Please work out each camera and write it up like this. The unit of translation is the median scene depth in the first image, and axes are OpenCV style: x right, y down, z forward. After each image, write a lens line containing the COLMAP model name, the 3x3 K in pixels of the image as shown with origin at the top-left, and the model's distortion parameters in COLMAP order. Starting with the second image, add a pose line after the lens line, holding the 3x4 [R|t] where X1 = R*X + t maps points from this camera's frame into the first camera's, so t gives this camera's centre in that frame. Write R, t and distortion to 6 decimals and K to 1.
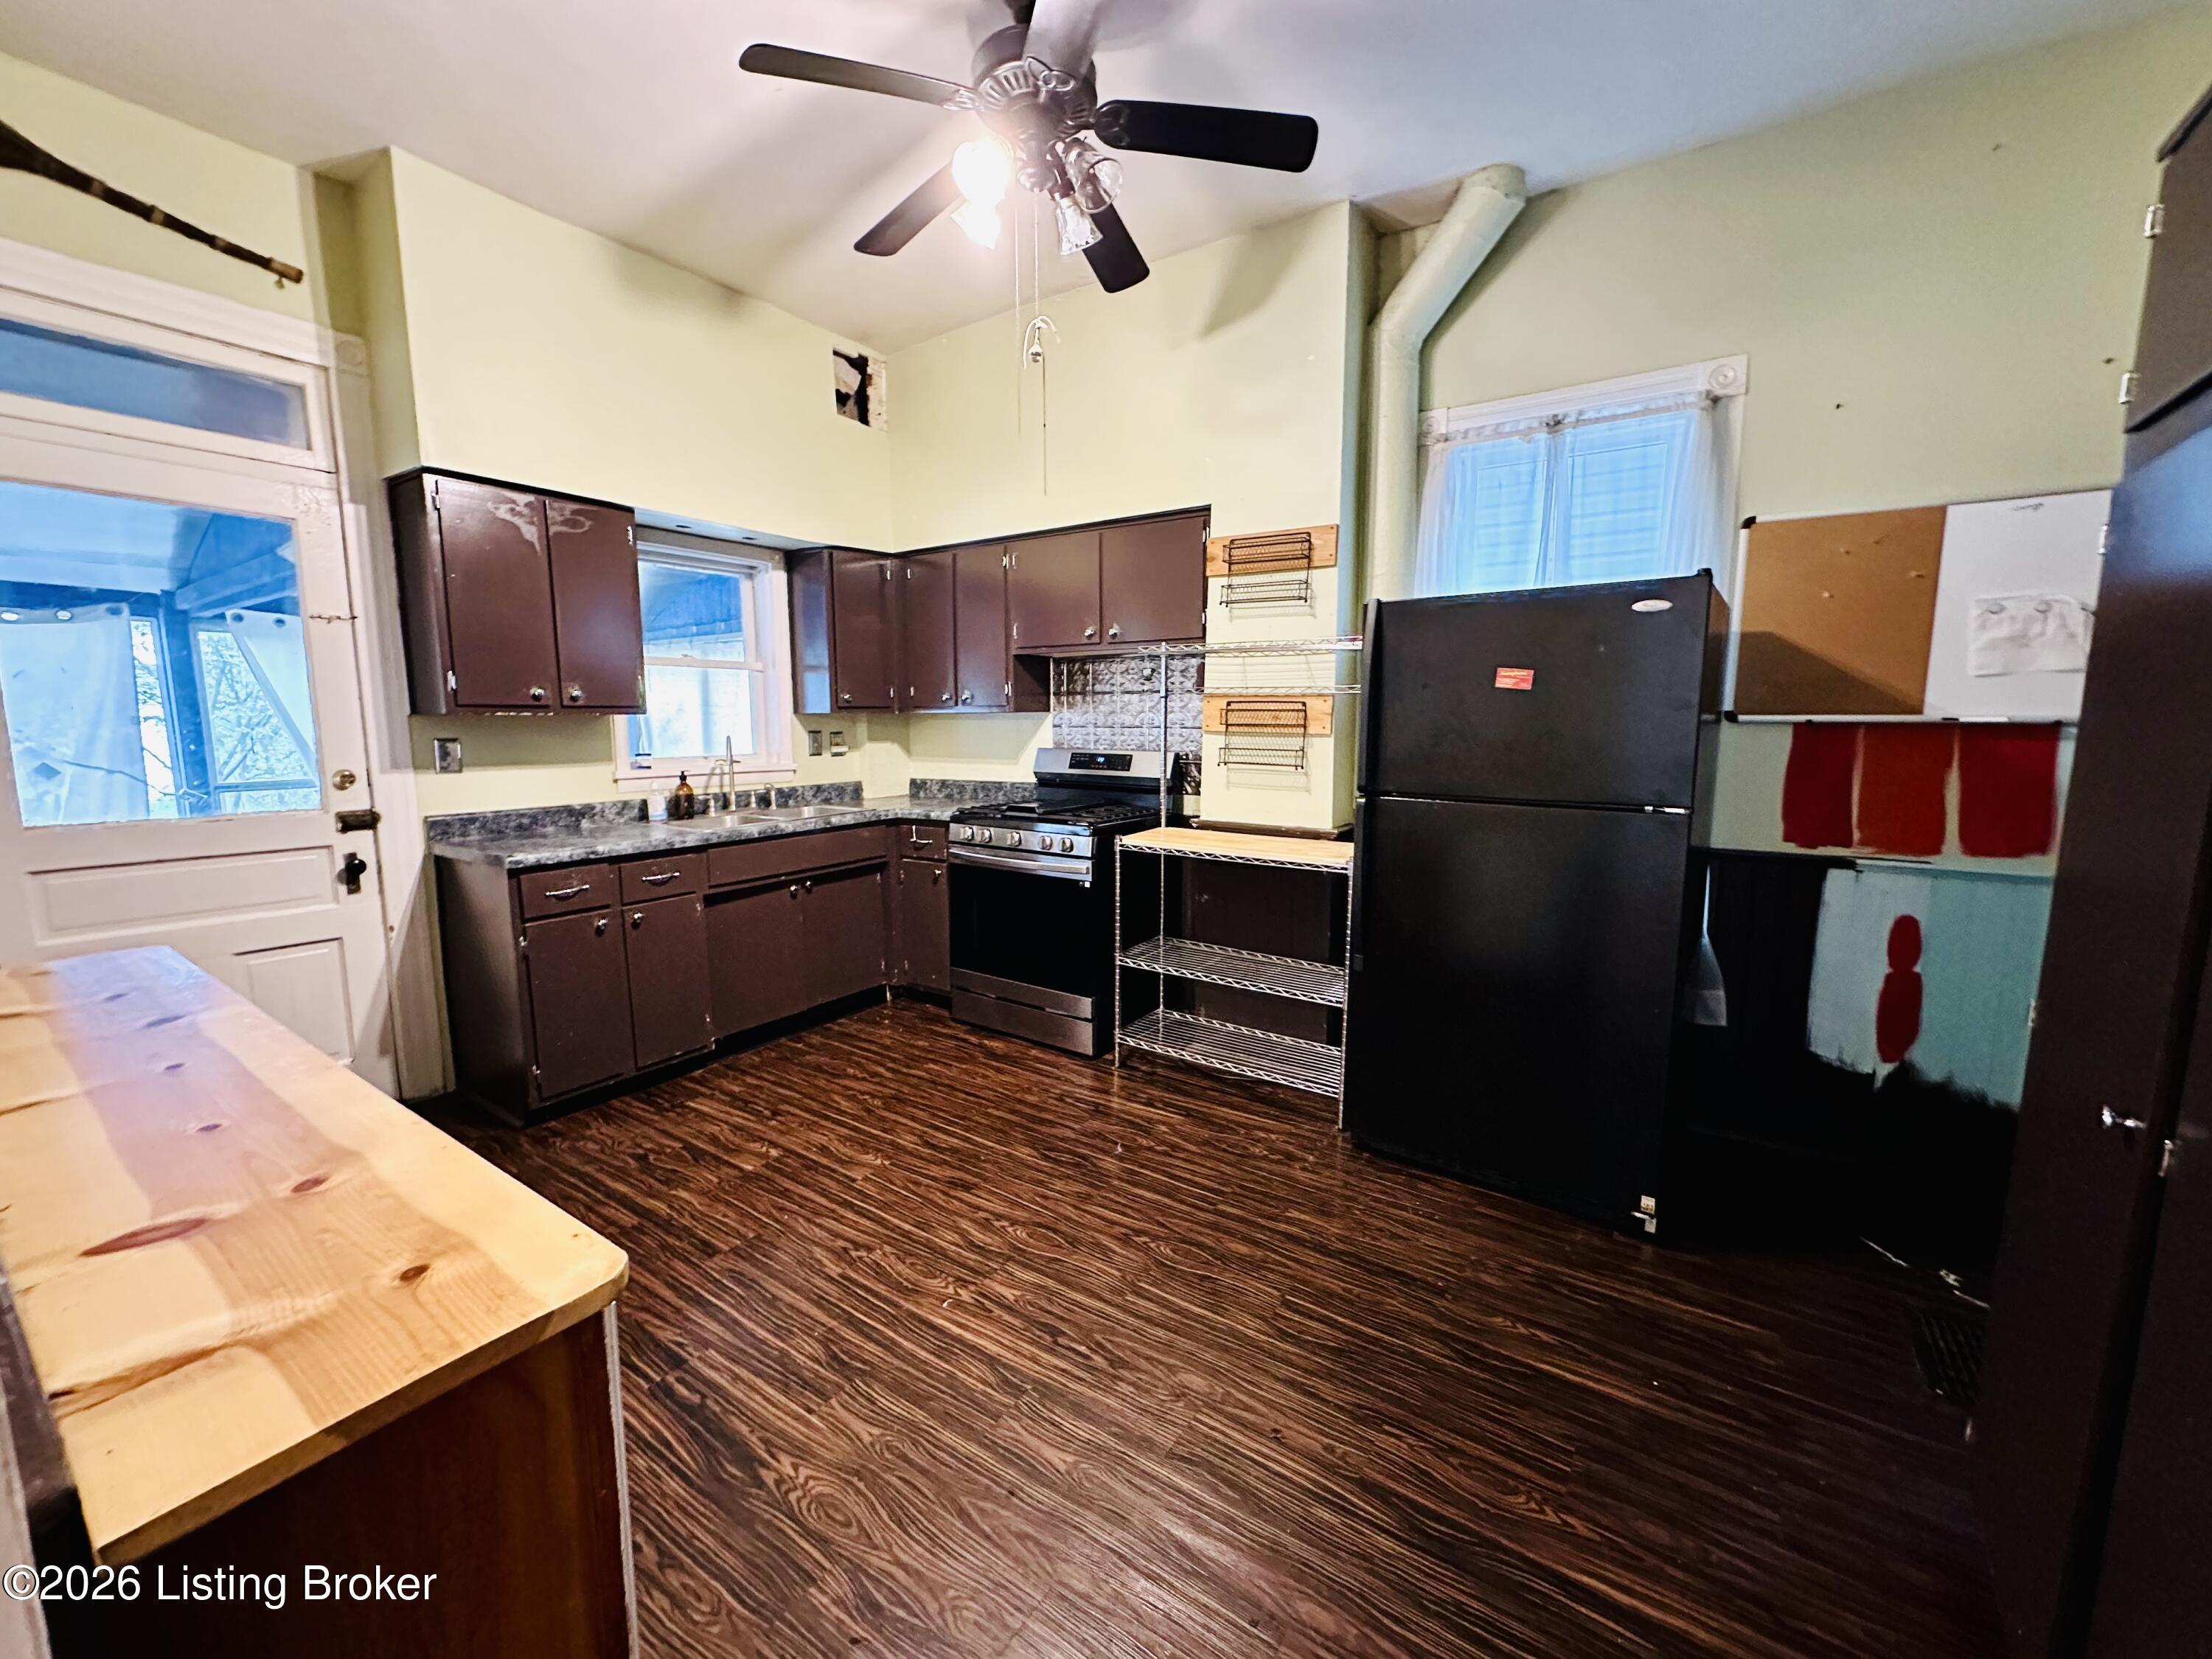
lens RADIAL K [[878.6, 0, 1105.3], [0, 878.6, 827.3], [0, 0, 1]] dist [-0.004253, 0.000382]
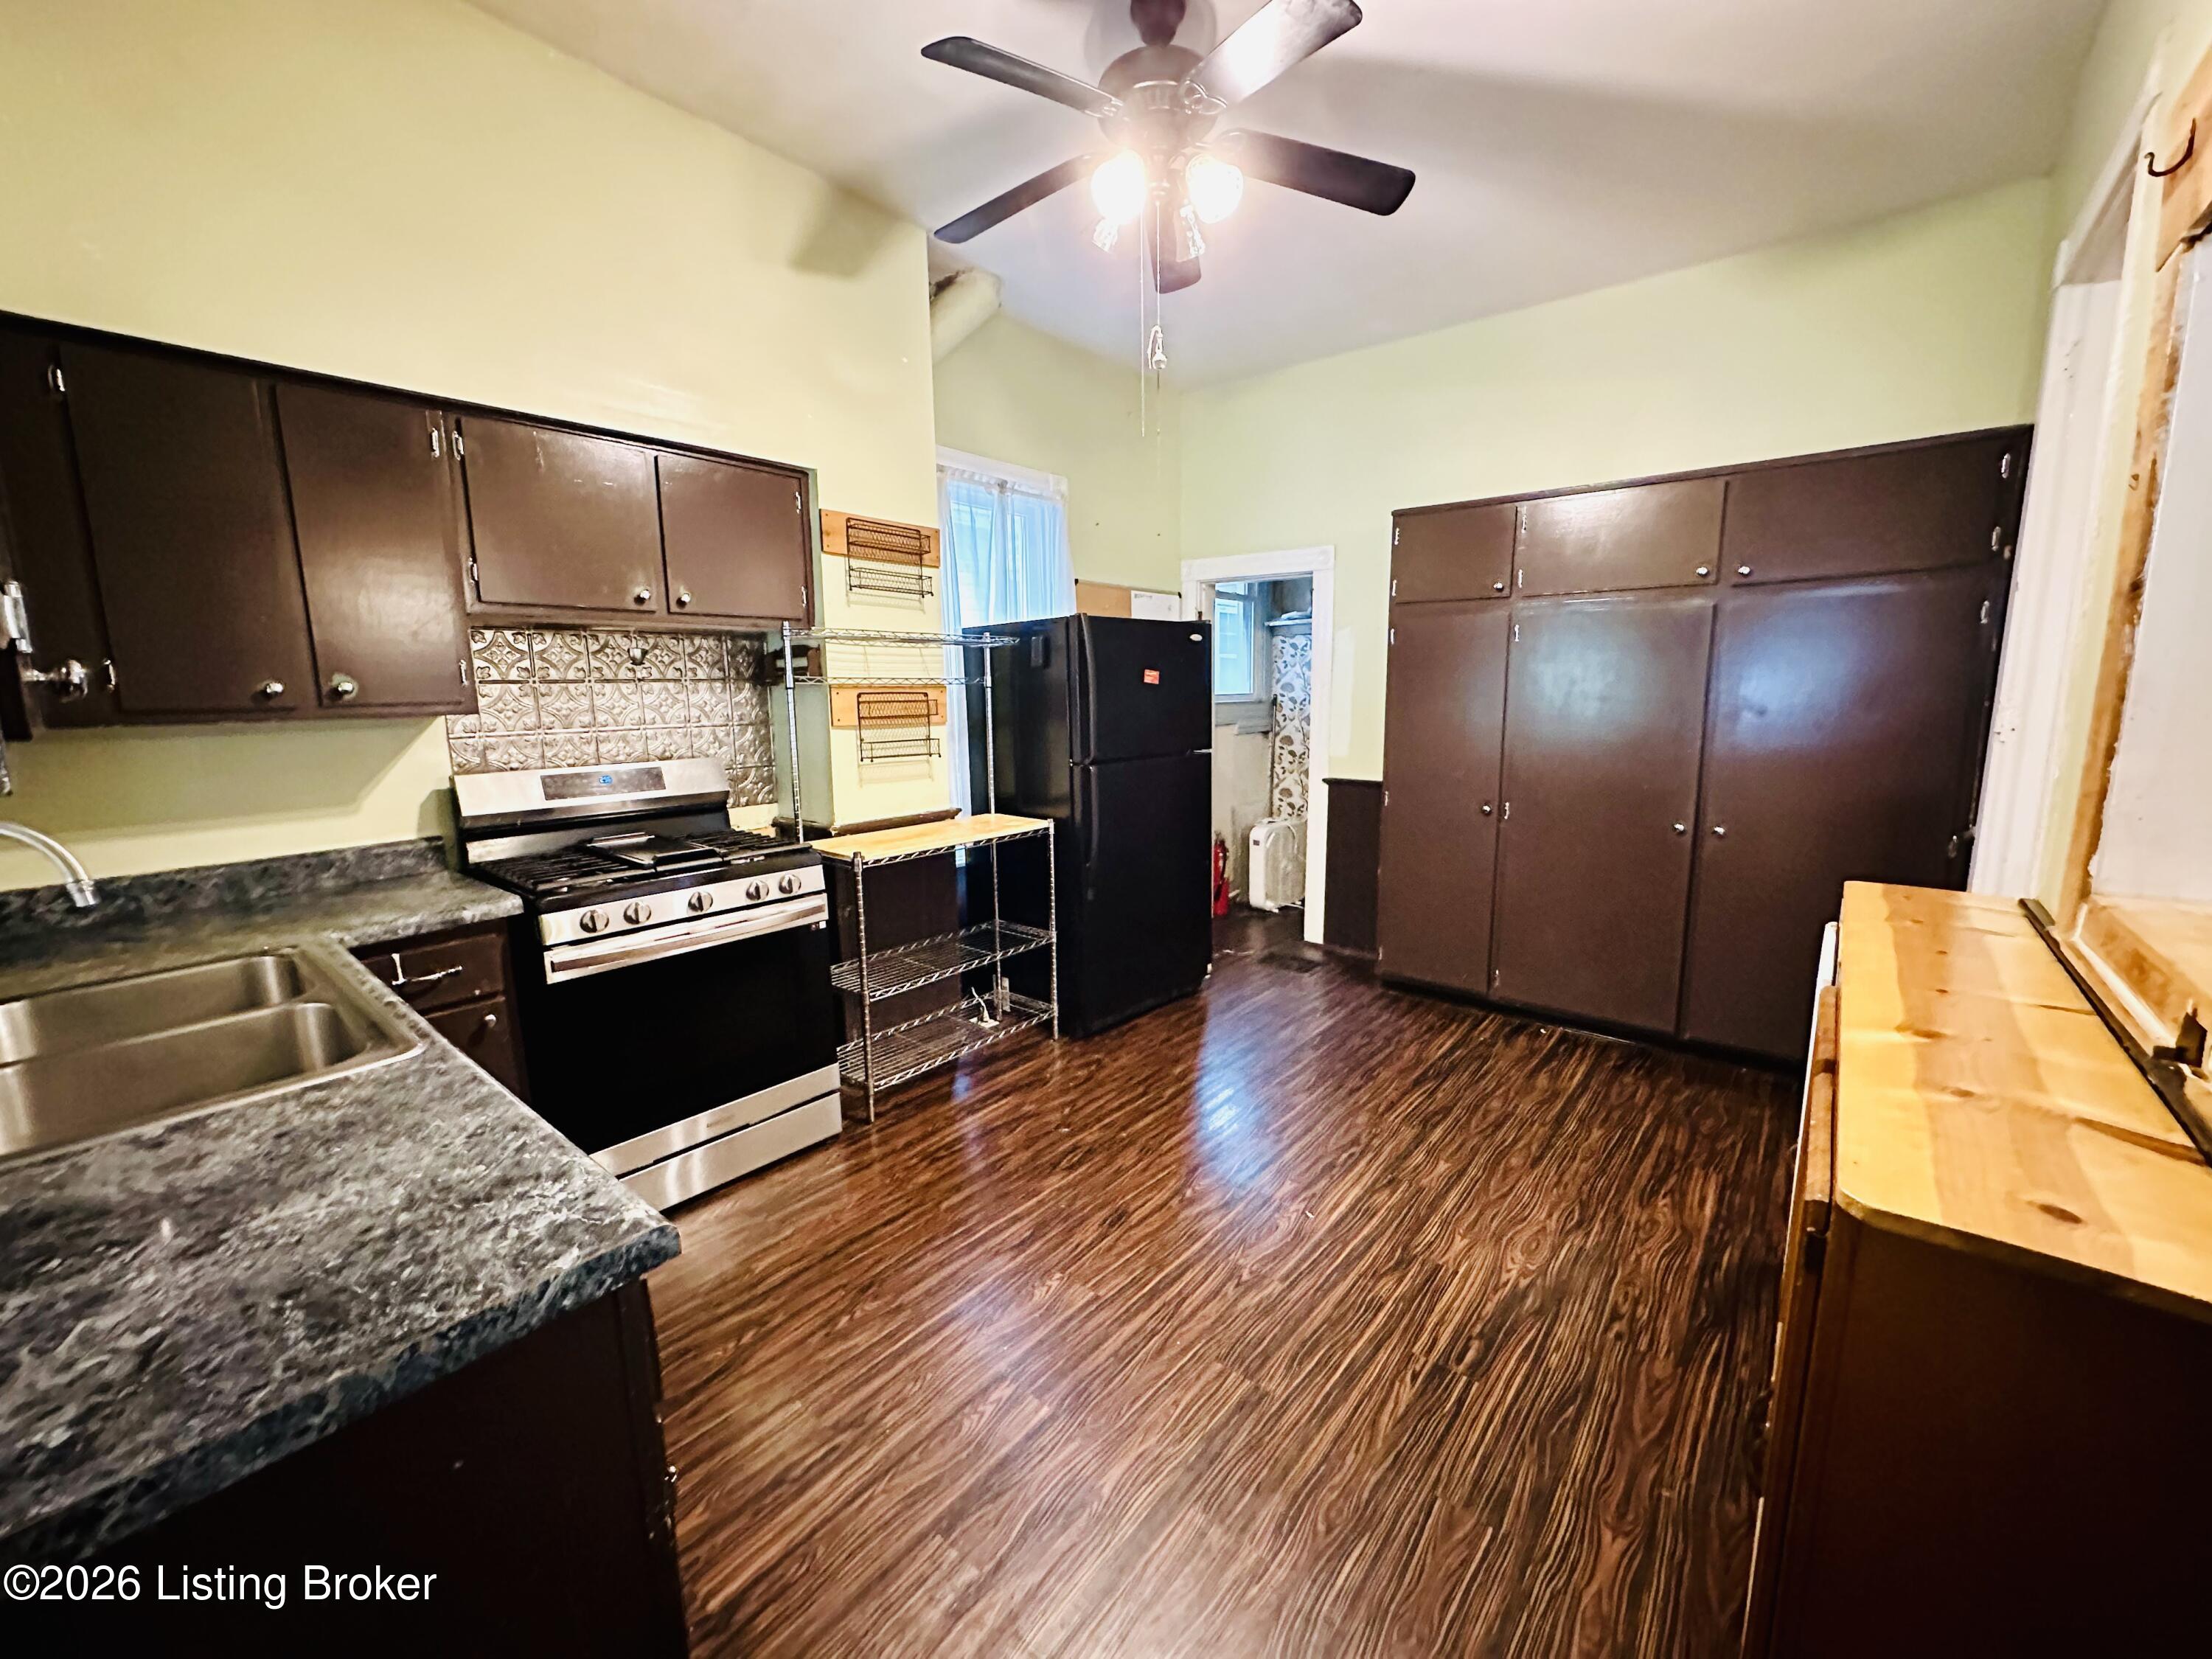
lens RADIAL K [[878.6, 0, 1105.3], [0, 878.6, 827.3], [0, 0, 1]] dist [-0.004253, 0.000382]
pose [[0.095191, -0.159005, 0.982678, -0.903030], [0.141866, 0.979251, 0.144708, -0.118325], [-0.985298, 0.125634, 0.115773, 0.762733]]
